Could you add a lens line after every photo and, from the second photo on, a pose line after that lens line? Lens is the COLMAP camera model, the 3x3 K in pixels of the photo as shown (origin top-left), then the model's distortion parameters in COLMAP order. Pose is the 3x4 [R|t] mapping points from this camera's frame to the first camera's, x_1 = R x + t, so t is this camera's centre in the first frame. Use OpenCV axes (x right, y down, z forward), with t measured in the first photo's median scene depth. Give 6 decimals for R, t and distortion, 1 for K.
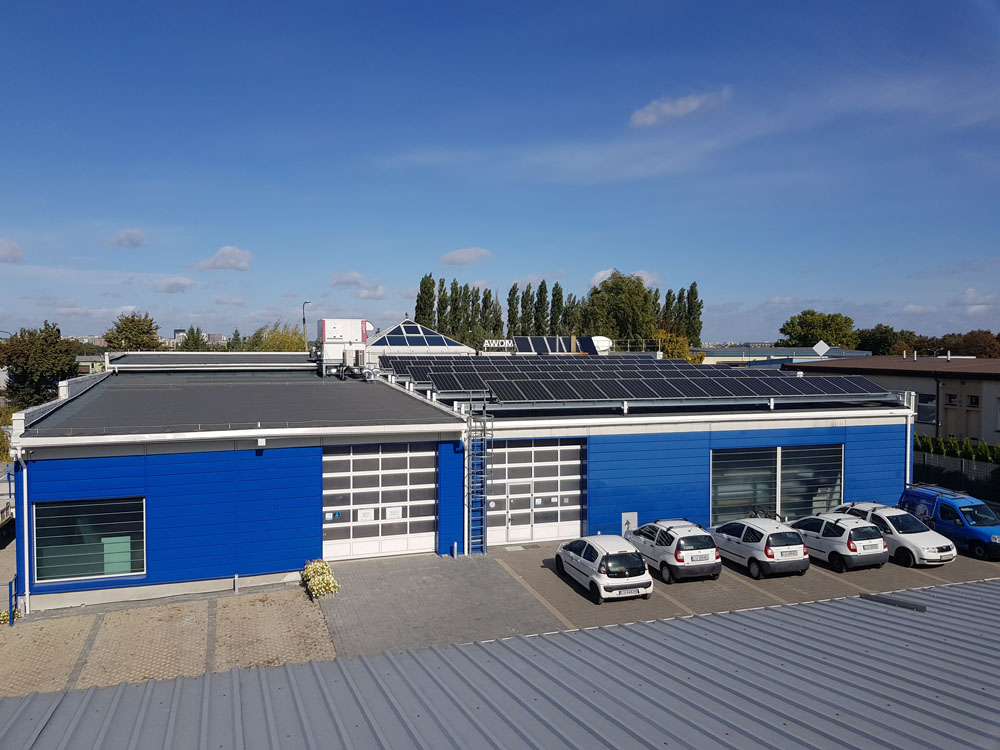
lens RADIAL K [[749.1, 0, 497.7], [0, 749.1, 357.0], [0, 0, 1]] dist [0.092919, -0.175373]
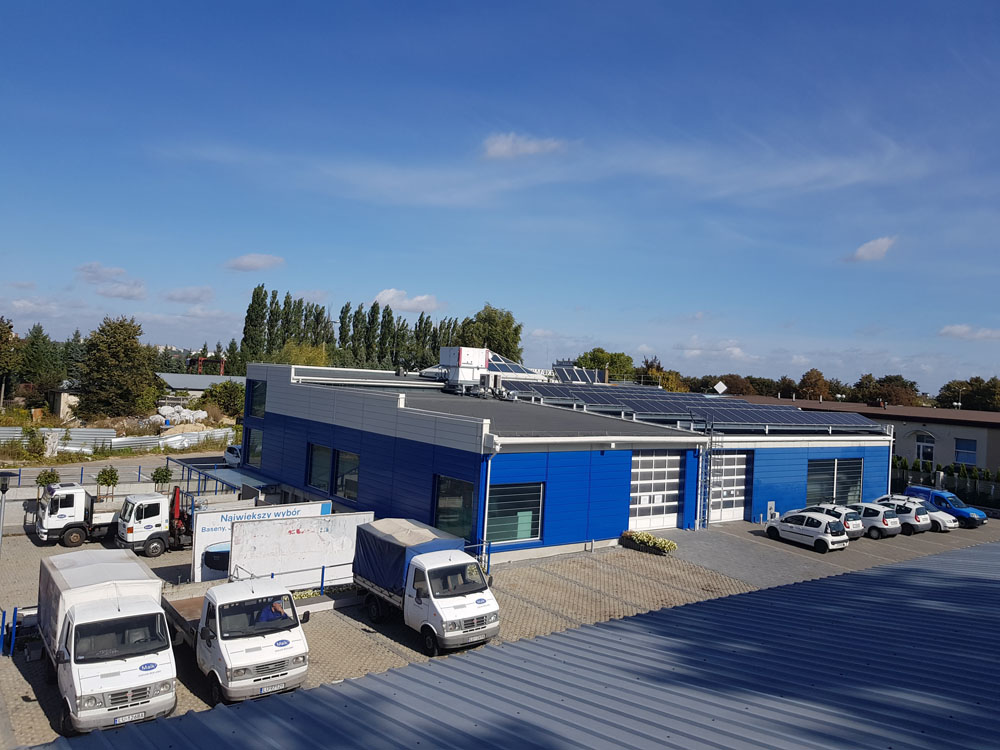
lens RADIAL K [[765.7, 0, 500.0], [0, 765.7, 375.0], [0, 0, 1]] dist [0.095016, -0.184239]
pose [[0.941562, 0.054942, 0.332330, -0.839554], [-0.053814, 0.998471, -0.012604, 0.009106], [-0.332514, -0.006017, 0.943079, -0.237815]]
